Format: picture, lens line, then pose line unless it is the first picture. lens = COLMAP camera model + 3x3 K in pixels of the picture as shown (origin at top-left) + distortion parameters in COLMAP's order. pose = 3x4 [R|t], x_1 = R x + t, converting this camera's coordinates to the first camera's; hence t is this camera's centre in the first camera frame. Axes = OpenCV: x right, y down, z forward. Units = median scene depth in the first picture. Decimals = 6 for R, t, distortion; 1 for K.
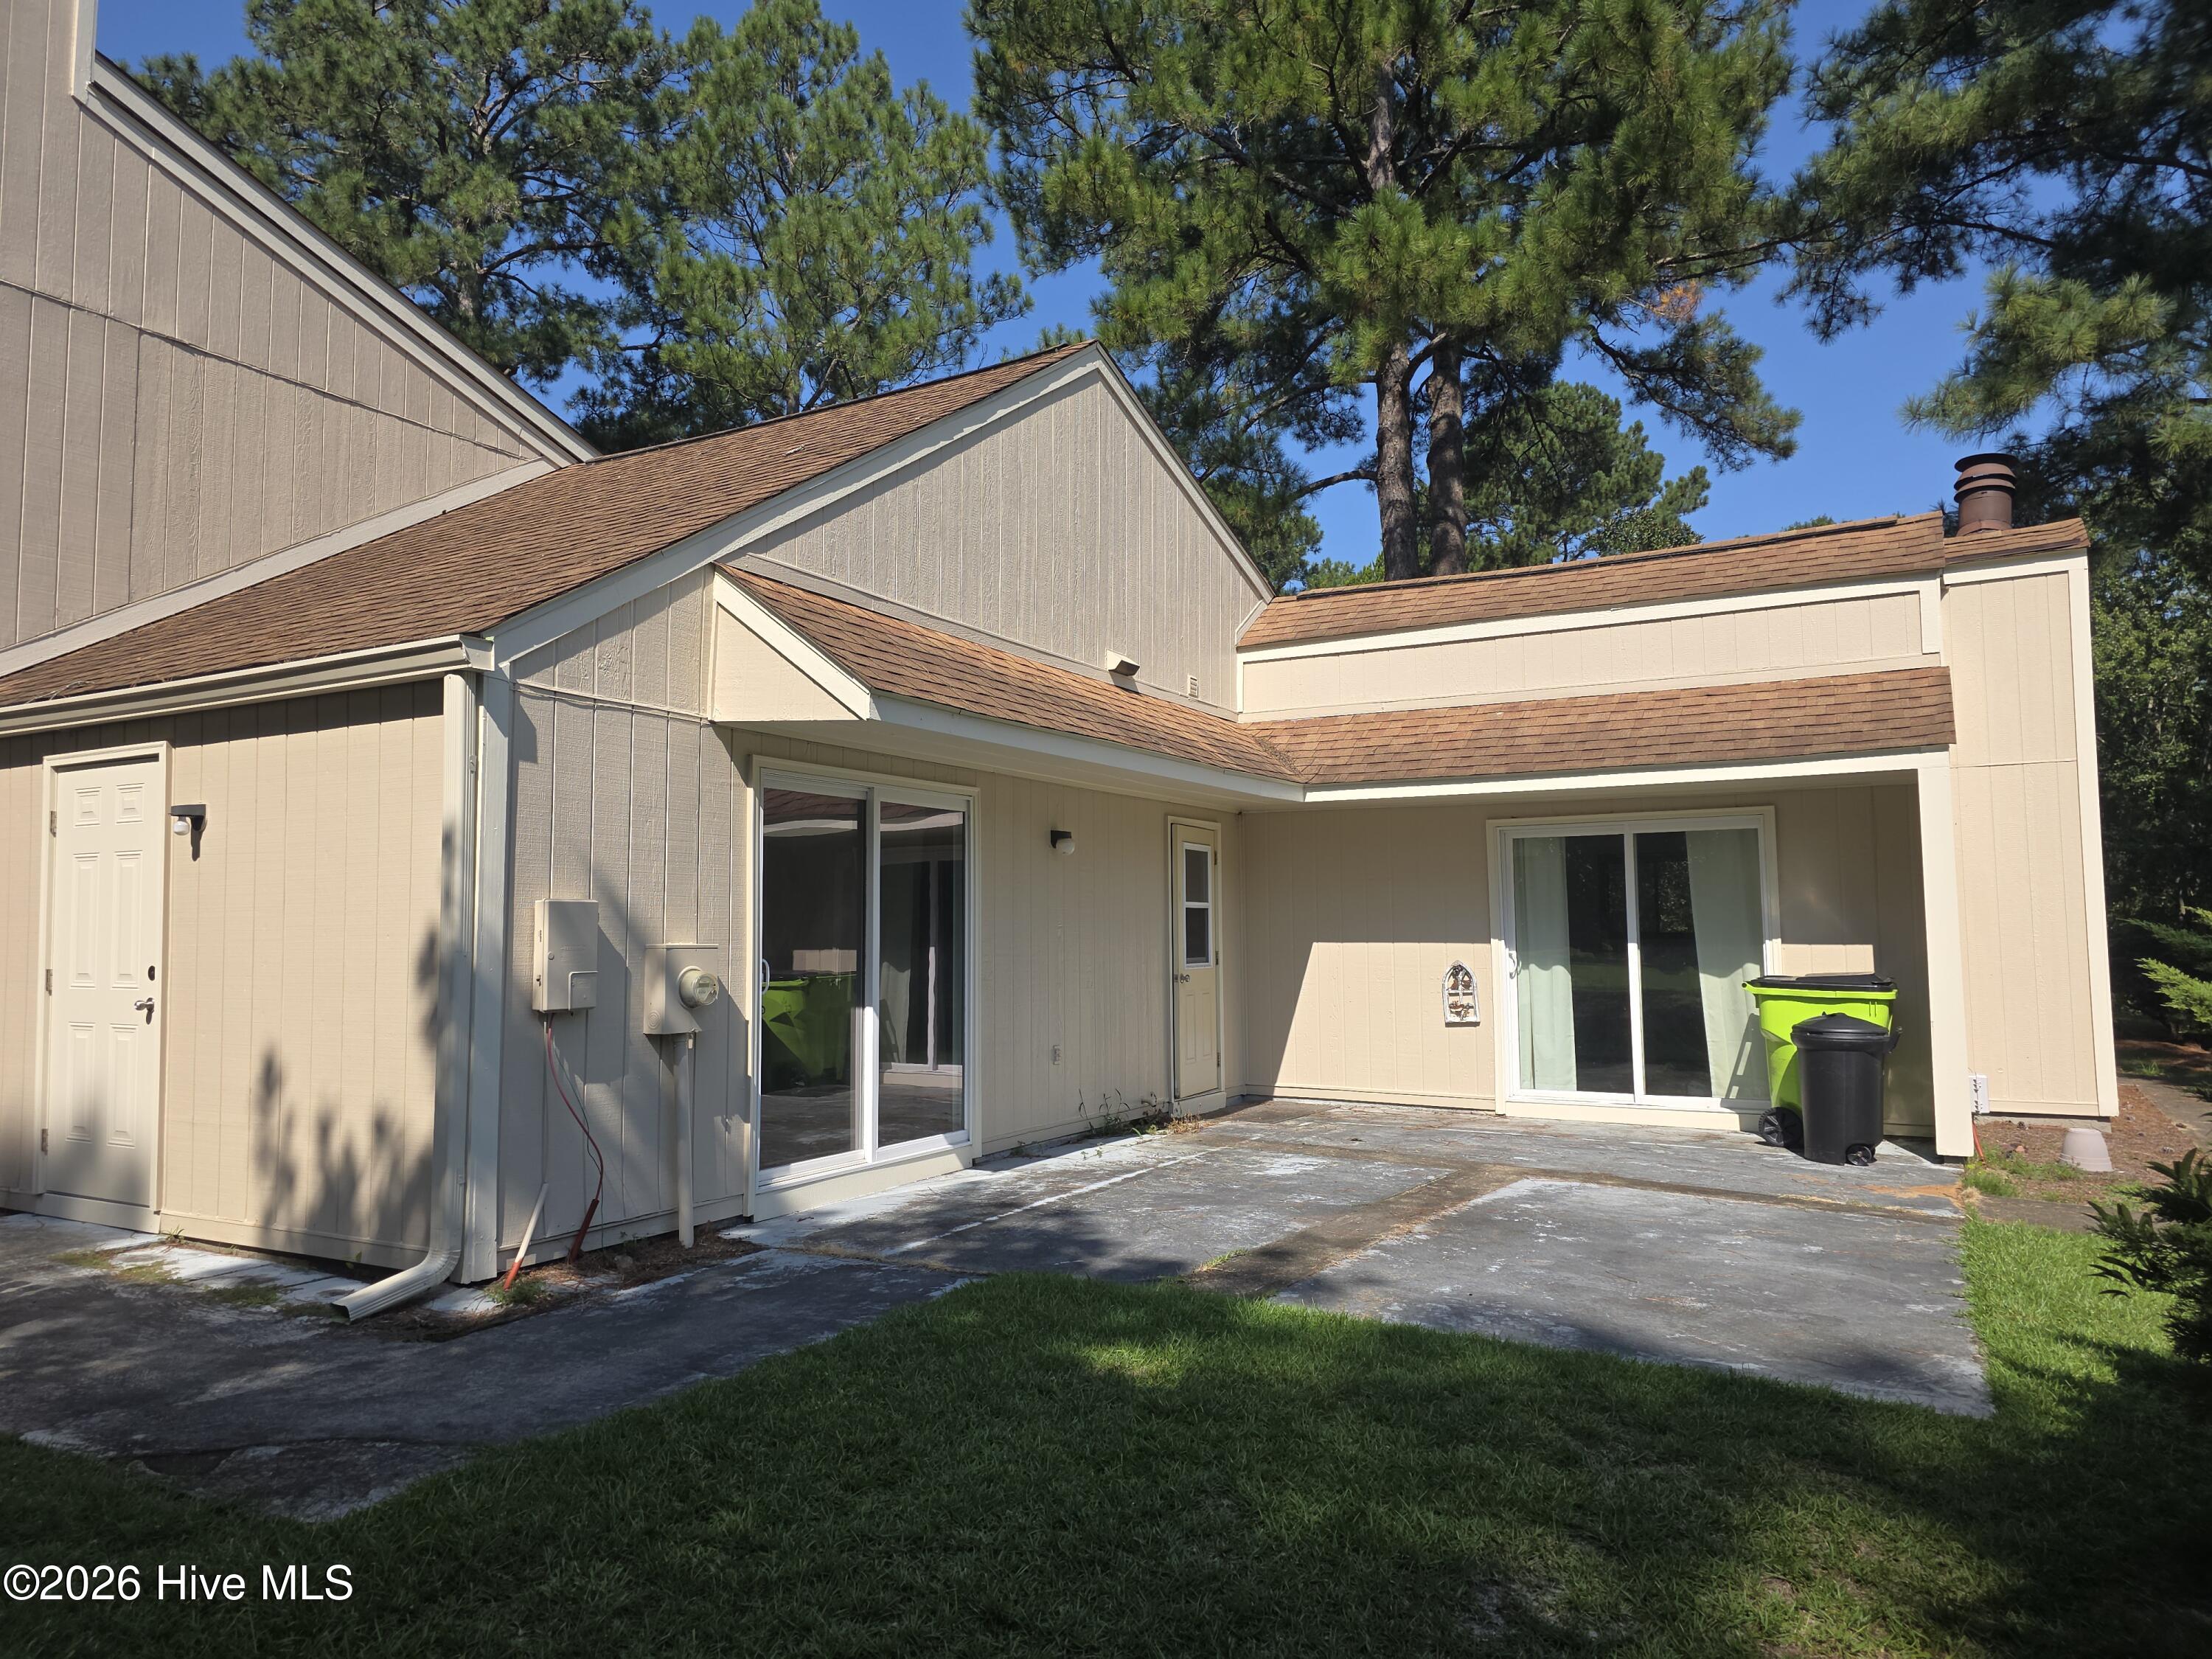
lens RADIAL K [[1484.7, 0, 1106.3], [0, 1484.7, 820.2], [0, 0, 1]] dist [0.055159, -0.054728]
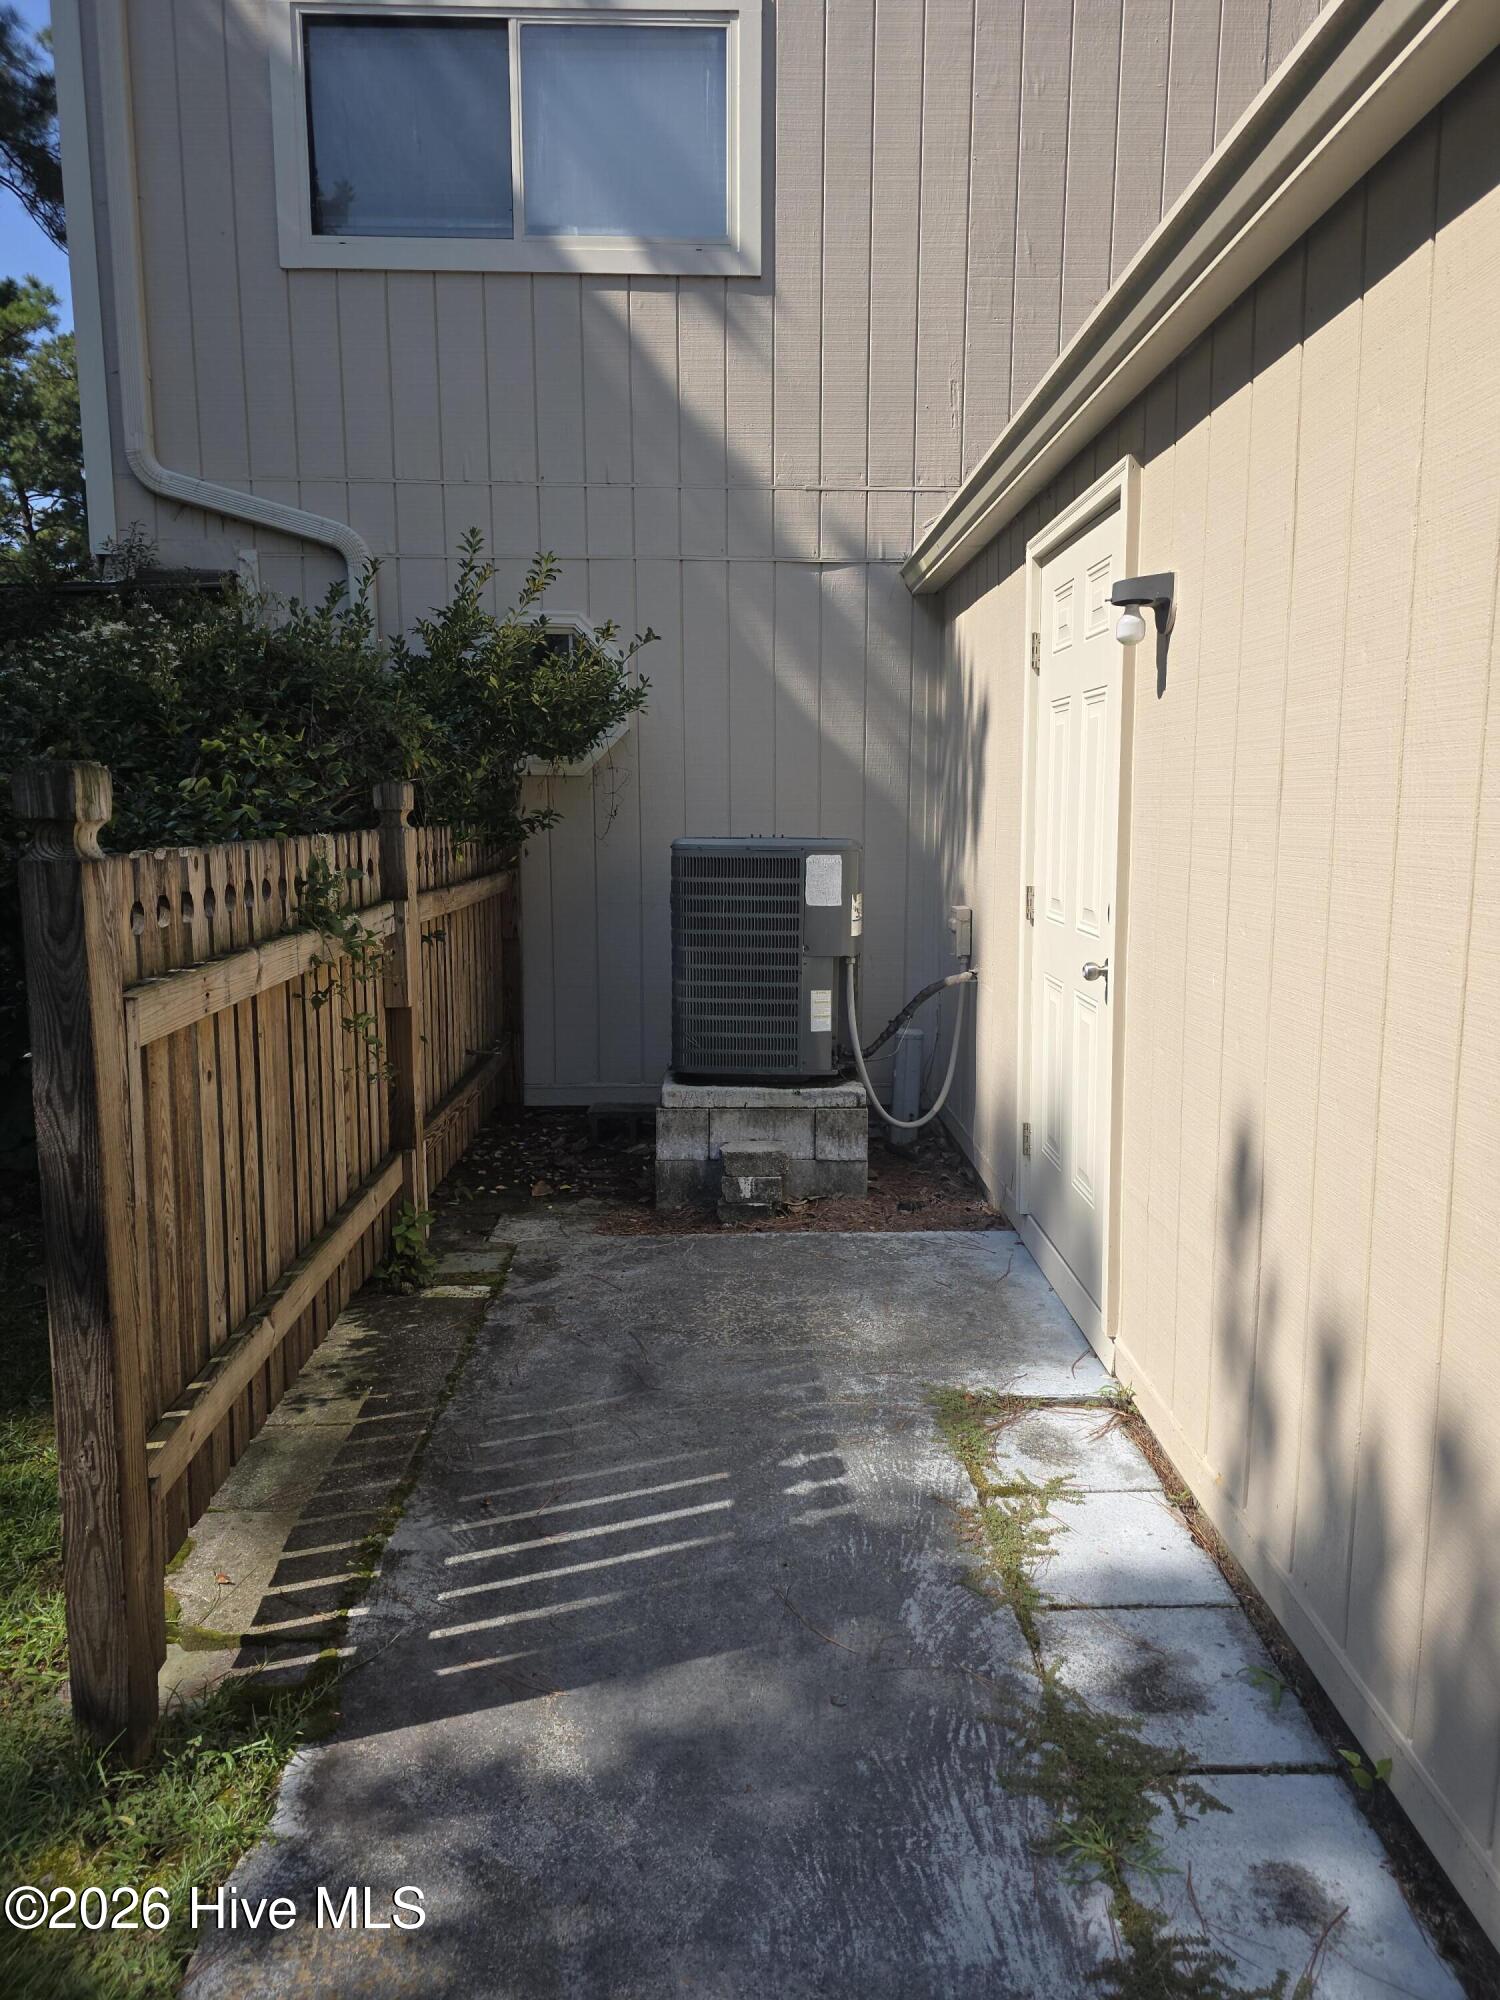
lens RADIAL K [[1342.4, 0, 760.7], [0, 1342.4, 1001.5], [0, 0, 1]] dist [0.055159, -0.054728]
pose [[0.510053, 0.140976, -0.848511, -0.283413], [0.058154, 0.978568, 0.197542, 0.028925], [0.858175, -0.150101, 0.490923, 0.654742]]
